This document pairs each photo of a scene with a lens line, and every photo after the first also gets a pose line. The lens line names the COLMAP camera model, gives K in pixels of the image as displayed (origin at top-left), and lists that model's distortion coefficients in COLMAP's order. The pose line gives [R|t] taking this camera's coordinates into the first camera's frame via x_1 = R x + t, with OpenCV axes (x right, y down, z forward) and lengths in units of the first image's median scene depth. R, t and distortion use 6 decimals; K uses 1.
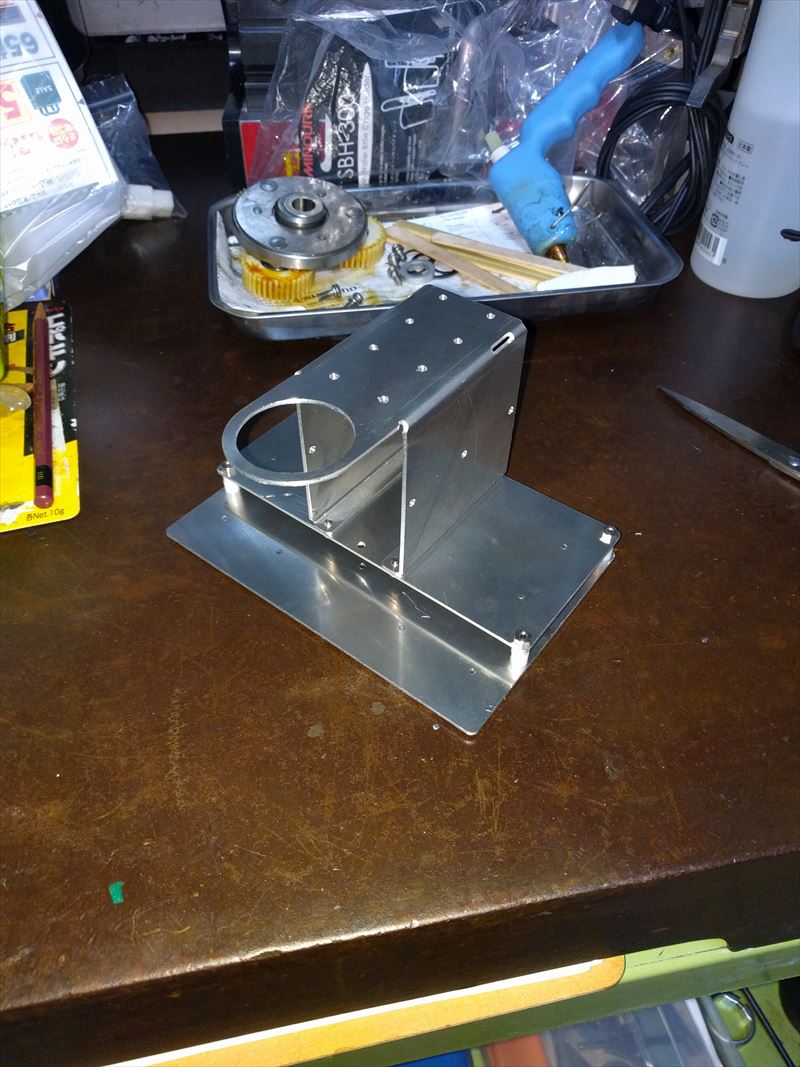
lens RADIAL K [[800.1, 0, 386.8], [0, 800.1, 532.8], [0, 0, 1]] dist [-0.040173, 0.051998]
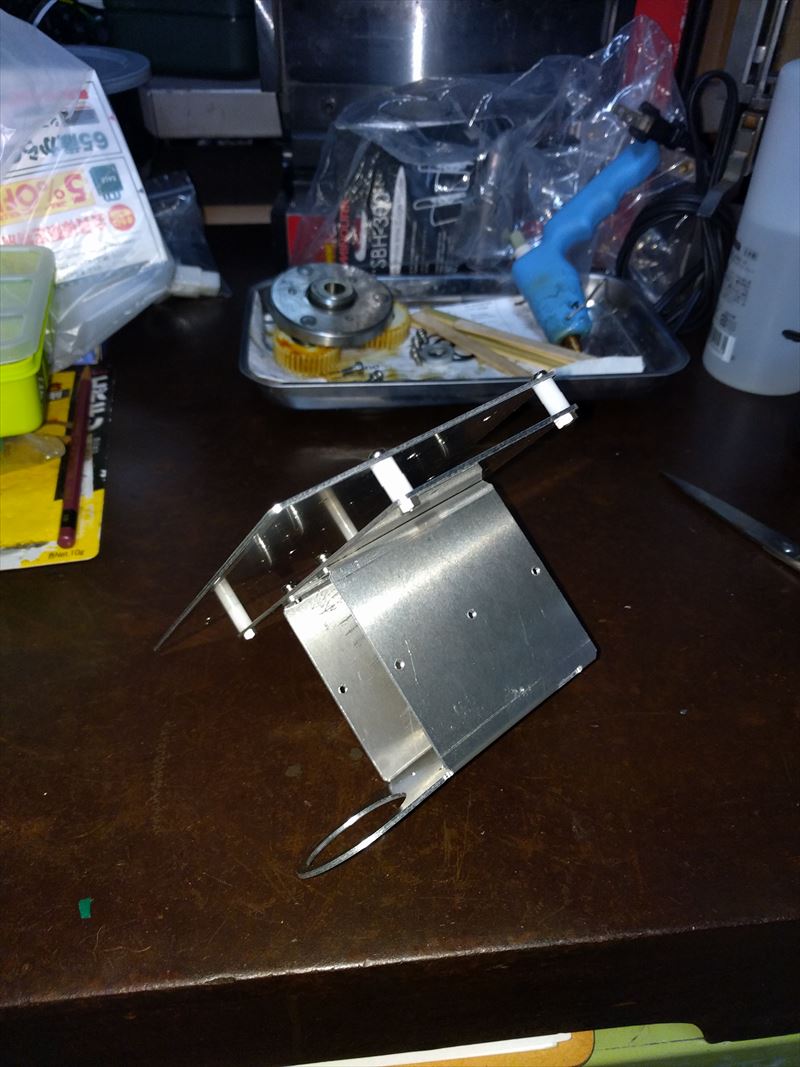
lens RADIAL K [[800.1, 0, 386.8], [0, 800.1, 532.8], [0, 0, 1]] dist [-0.040173, 0.051998]
pose [[0.997006, 0.058243, -0.050852, 0.040597], [-0.063375, 0.992349, -0.105953, 0.026820], [0.044292, 0.108859, 0.993070, -0.034978]]
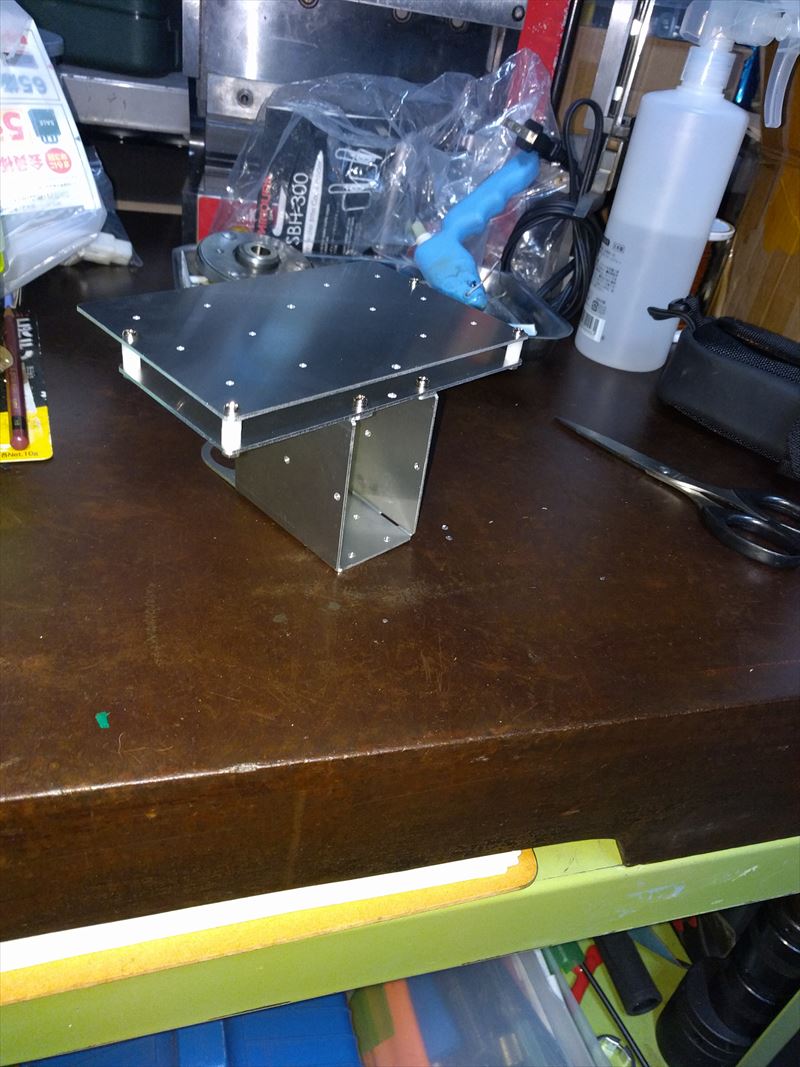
lens RADIAL K [[800.1, 0, 386.8], [0, 800.1, 532.8], [0, 0, 1]] dist [-0.040173, 0.051998]
pose [[0.985933, 0.067195, 0.153041, -0.074468], [-0.037792, 0.981539, -0.187491, 0.206339], [-0.162814, 0.179070, 0.970271, -0.086349]]
